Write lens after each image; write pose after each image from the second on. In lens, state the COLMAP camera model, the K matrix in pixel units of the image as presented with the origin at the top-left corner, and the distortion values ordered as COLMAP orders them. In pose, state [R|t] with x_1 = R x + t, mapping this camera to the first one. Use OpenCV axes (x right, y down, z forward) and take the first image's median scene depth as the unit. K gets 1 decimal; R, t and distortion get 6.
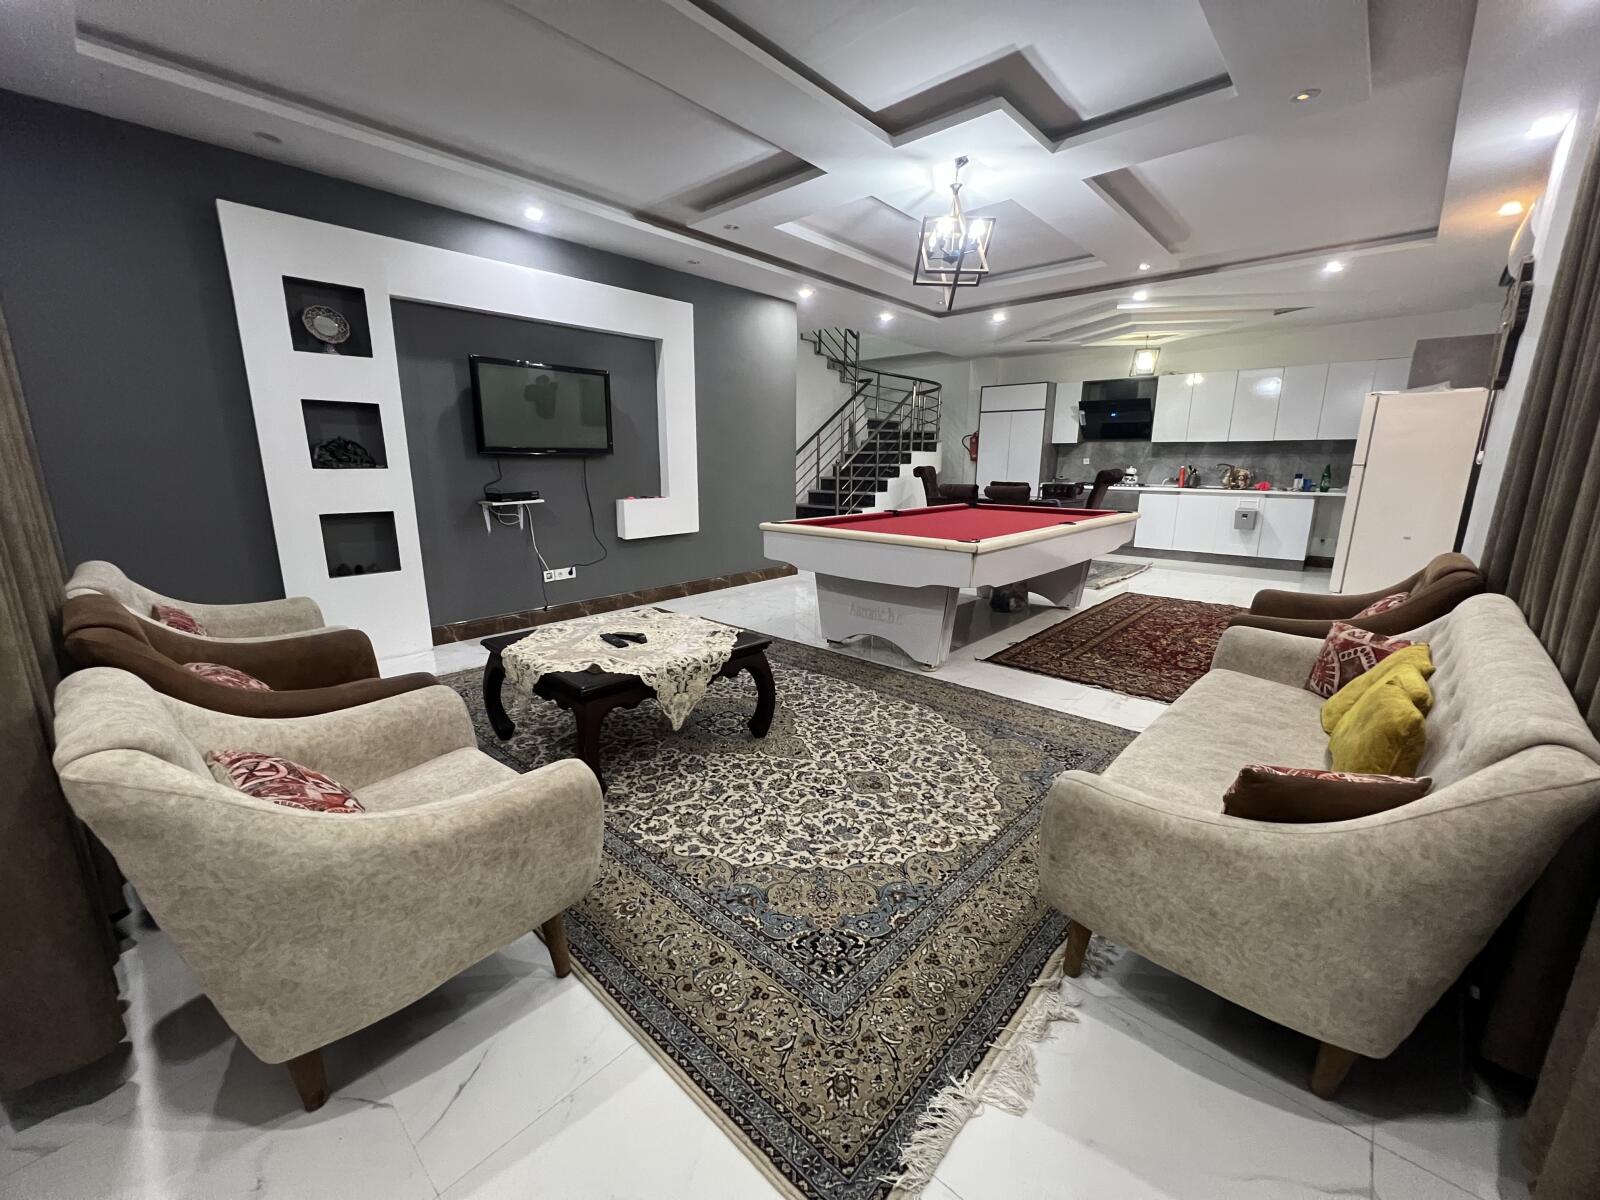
lens RADIAL K [[638.9, 0, 800.0], [0, 638.9, 600.0], [0, 0, 1]] dist [0.000234, -0.000441]
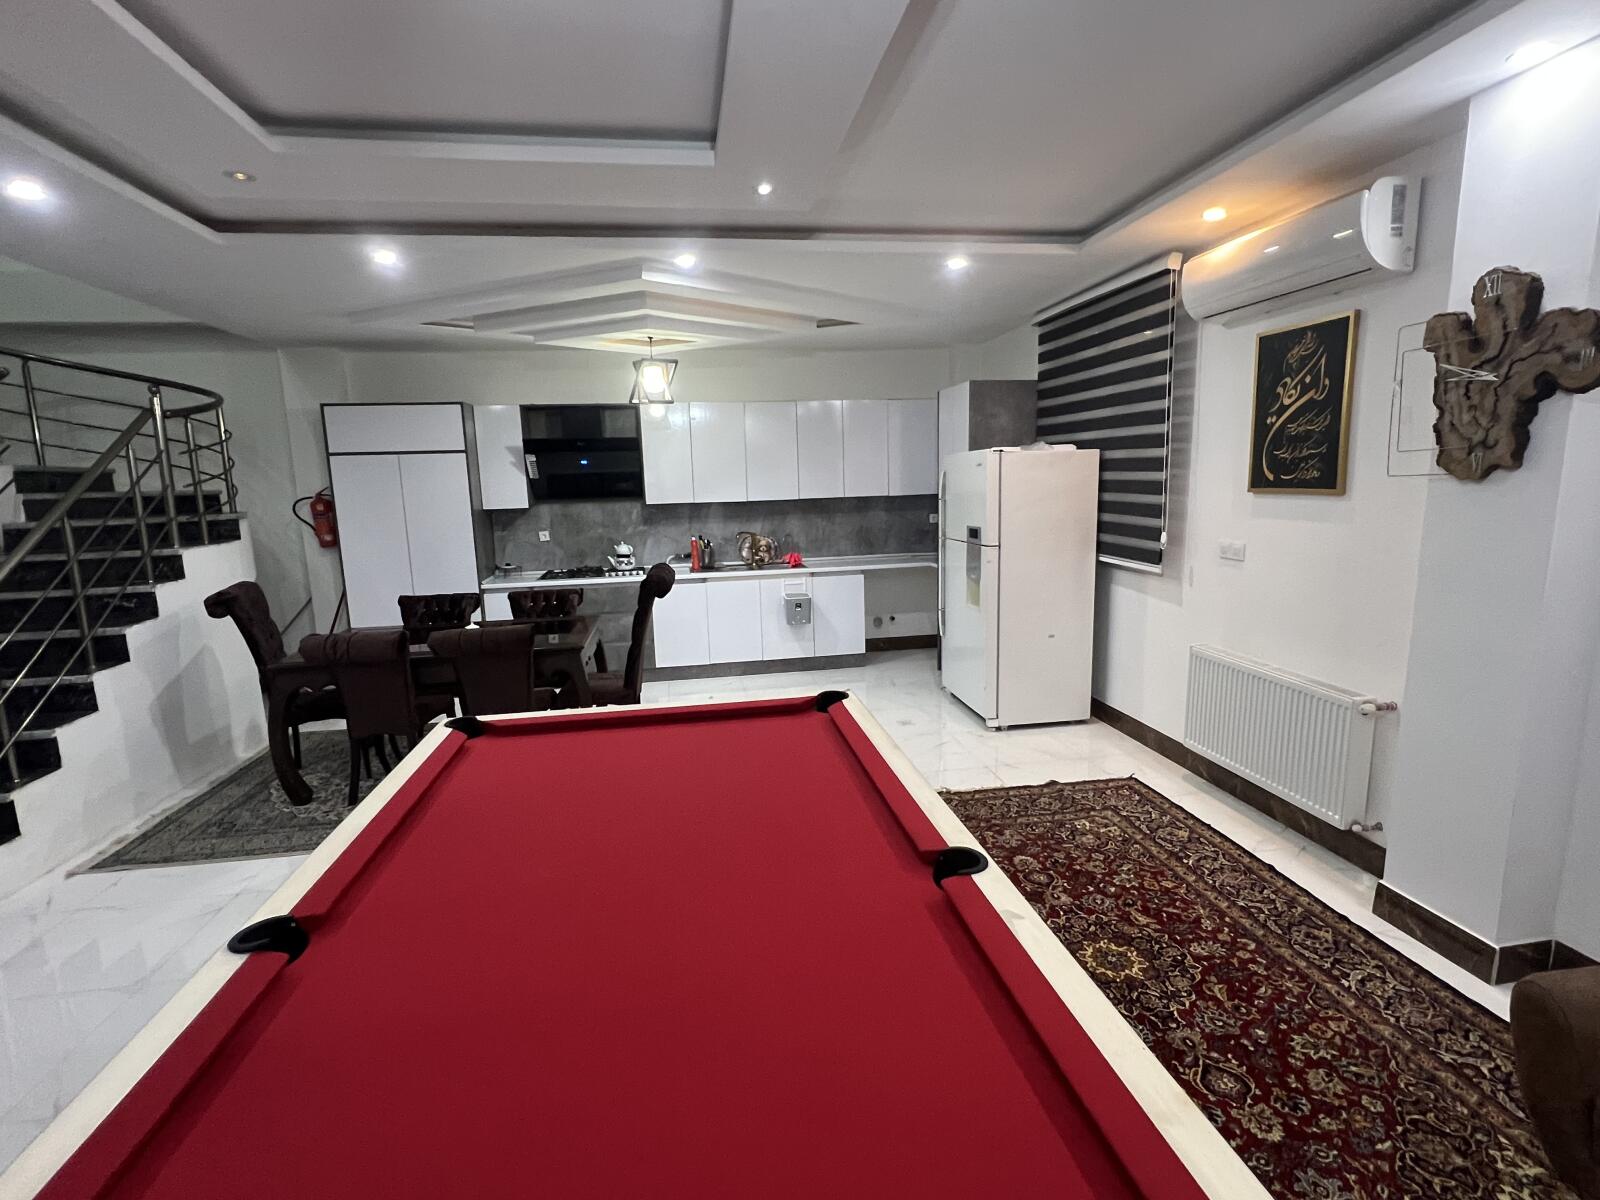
lens RADIAL K [[775.7, 0, 800.0], [0, 775.7, 600.0], [0, 0, 1]] dist [-0.002588, -0.000153]
pose [[0.628419, -0.145477, 0.764150, 0.039808], [0.199635, 0.979616, 0.022321, -0.139706], [-0.751821, 0.138524, 0.644652, 0.397843]]
